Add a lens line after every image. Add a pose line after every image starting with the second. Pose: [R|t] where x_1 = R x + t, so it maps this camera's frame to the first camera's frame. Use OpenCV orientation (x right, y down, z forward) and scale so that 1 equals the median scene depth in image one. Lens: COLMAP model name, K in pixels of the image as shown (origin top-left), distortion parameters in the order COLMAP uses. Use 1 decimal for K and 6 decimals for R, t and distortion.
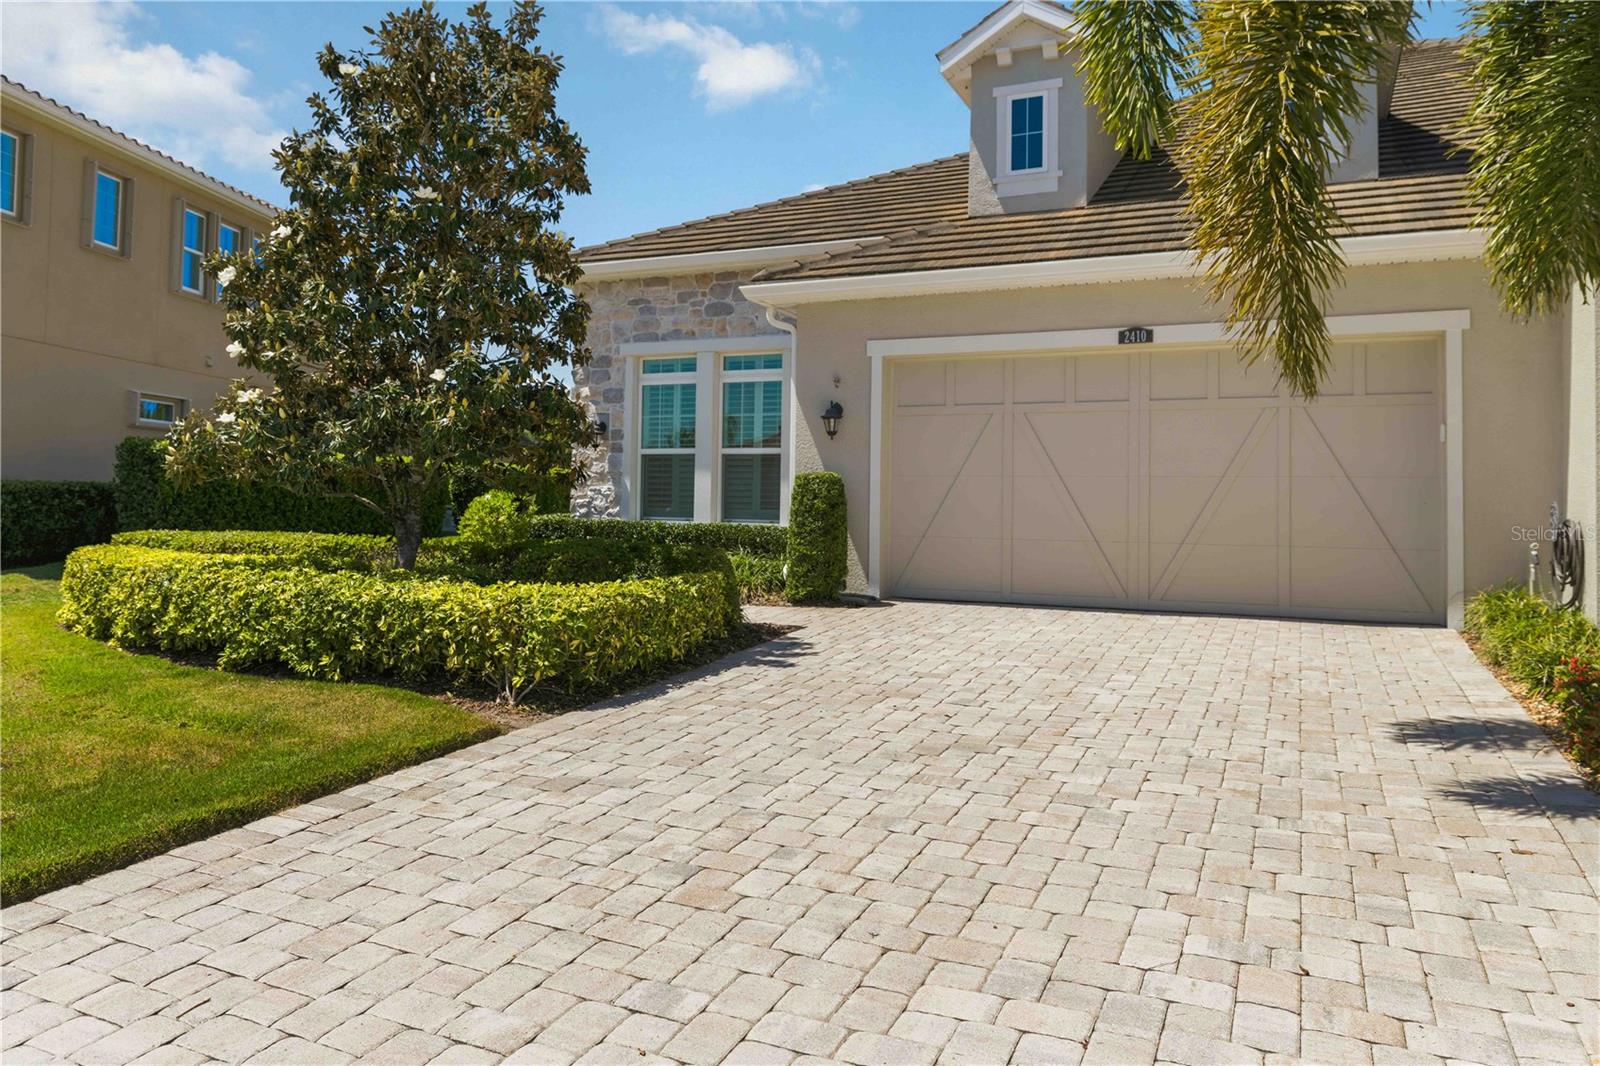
lens RADIAL K [[1103.7, 0, 796.2], [0, 1103.7, 471.1], [0, 0, 1]] dist [-0.000337, -0.002381]
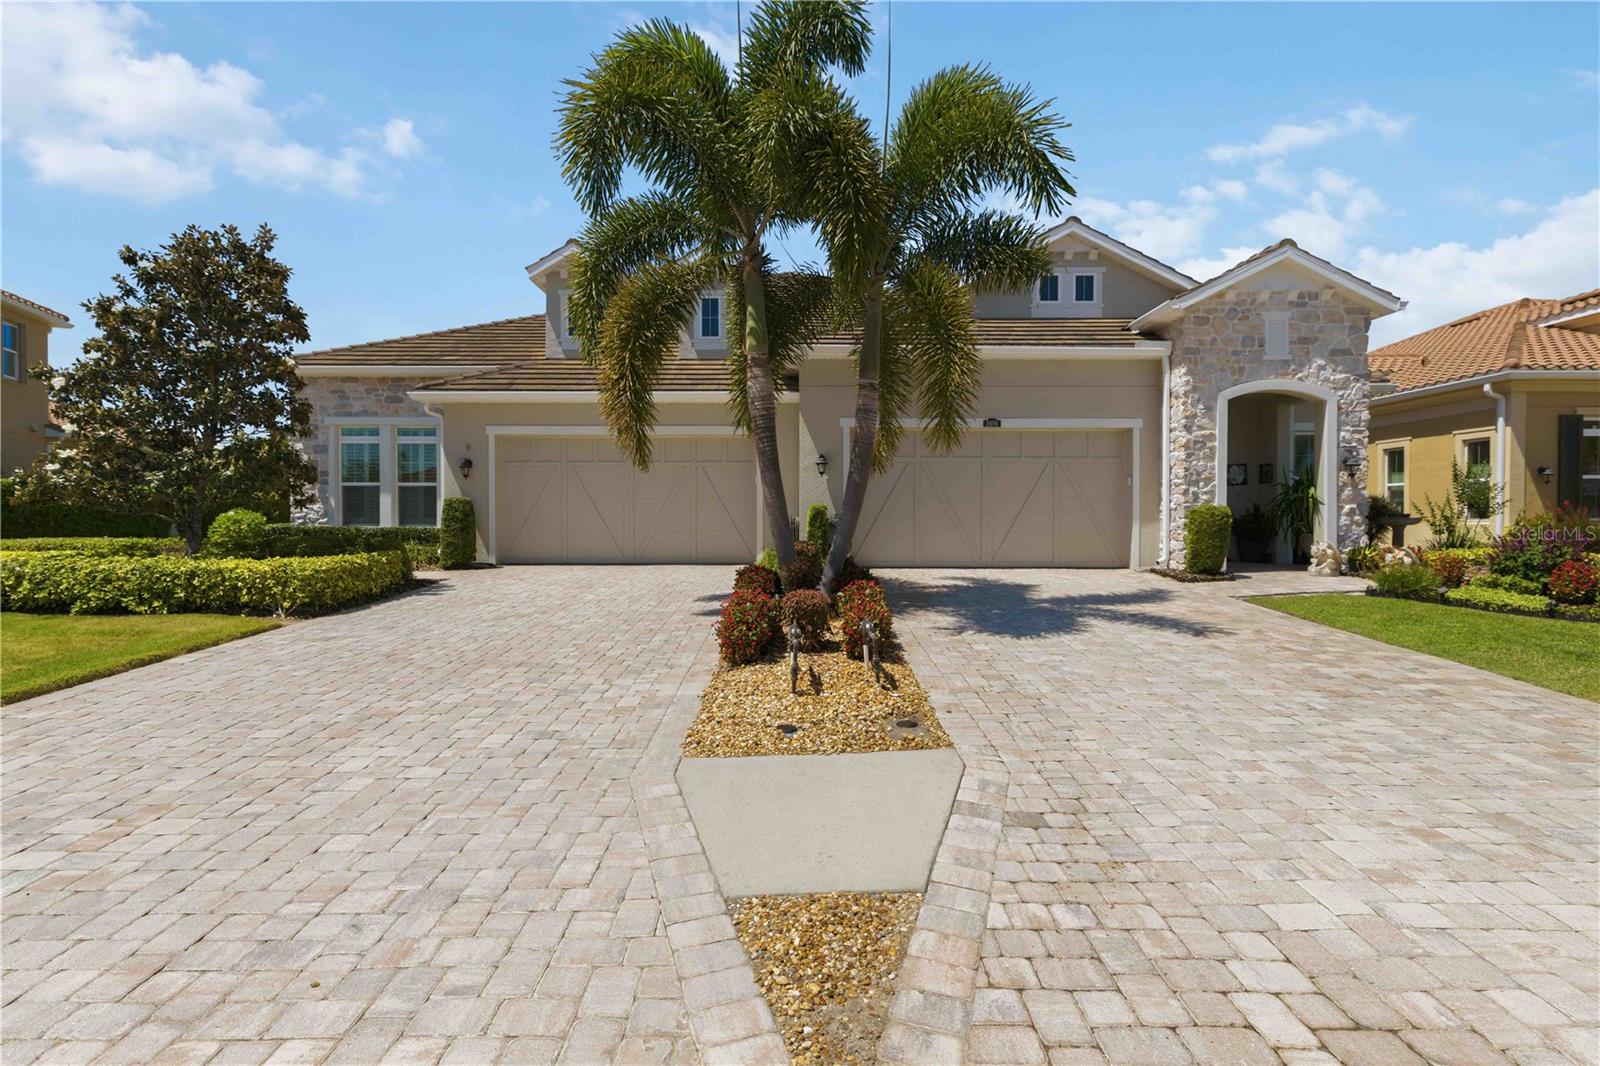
lens RADIAL K [[730.2, 0, 790.9], [0, 730.2, 525.2], [0, 0, 1]] dist [-0.000639, 0.000611]
pose [[0.910266, -0.020025, 0.413539, 0.024801], [0.000615, 0.998894, 0.047016, -0.011141], [-0.414023, -0.042543, 0.909272, -0.392326]]
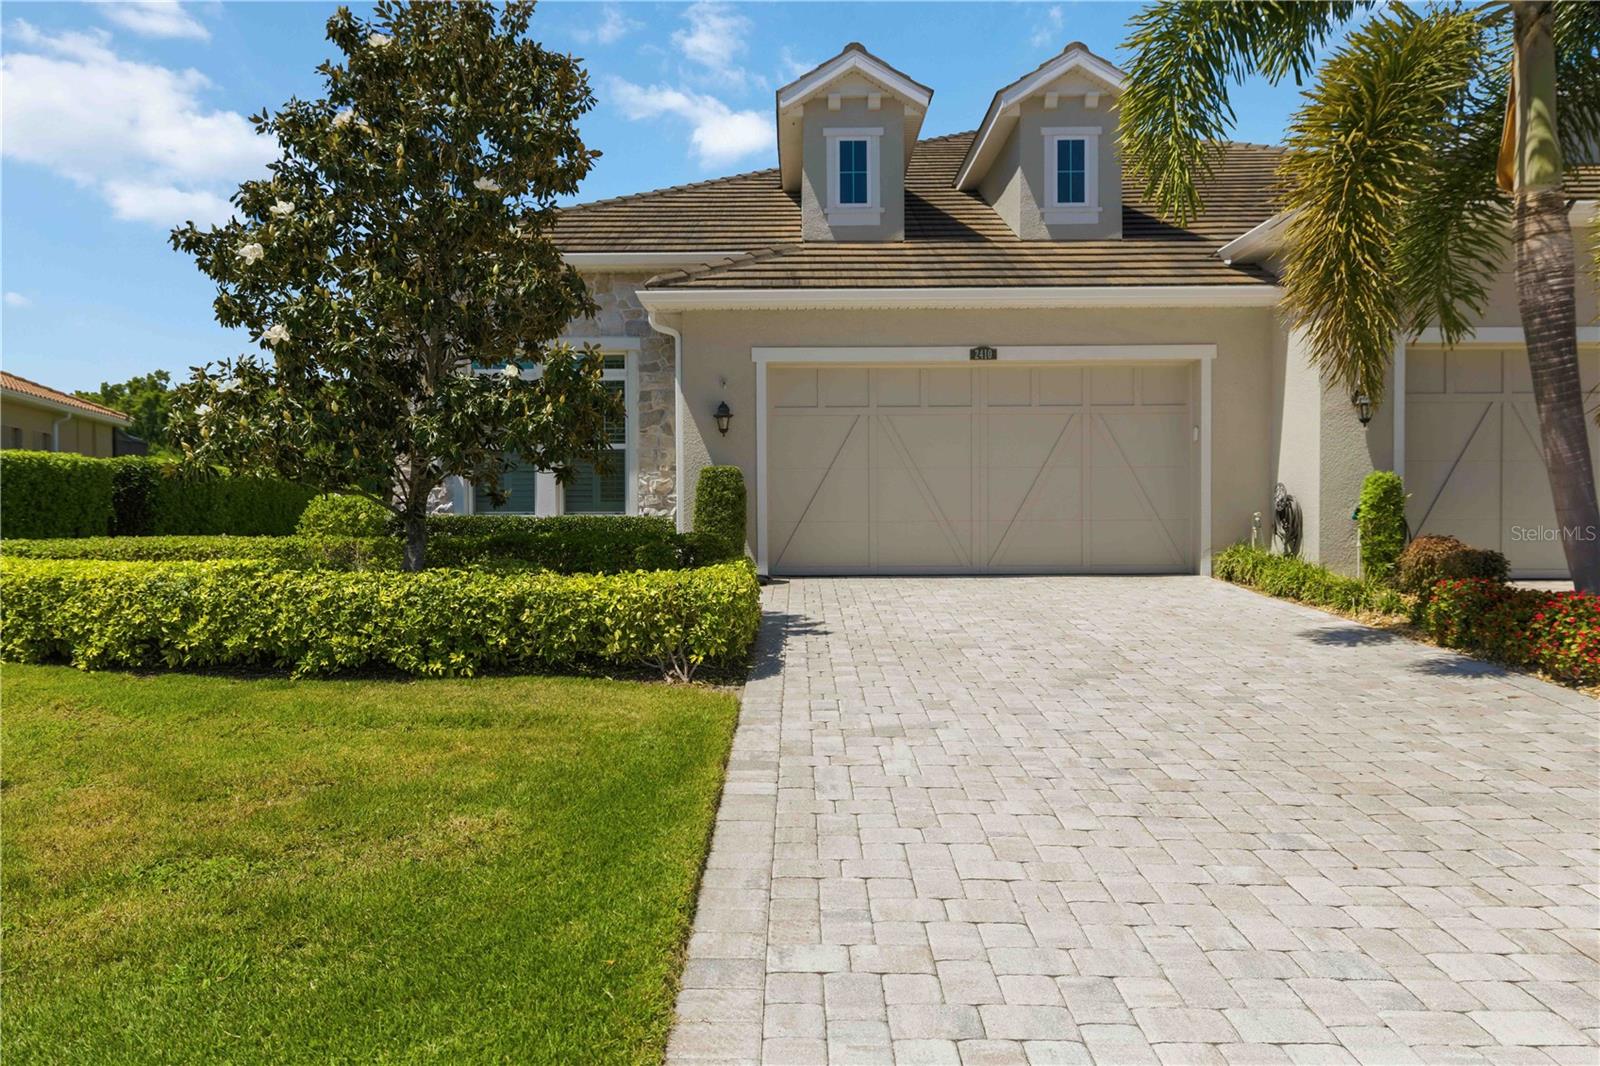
lens RADIAL K [[1031.5, 0, 797.7], [0, 1031.5, 520.5], [0, 0, 1]] dist [-0.001923, -0.000934]
pose [[0.914024, -0.027249, 0.404745, -0.381339], [0.005722, 0.998508, 0.054301, -0.000269], [-0.405621, -0.047317, 0.912816, 0.025979]]
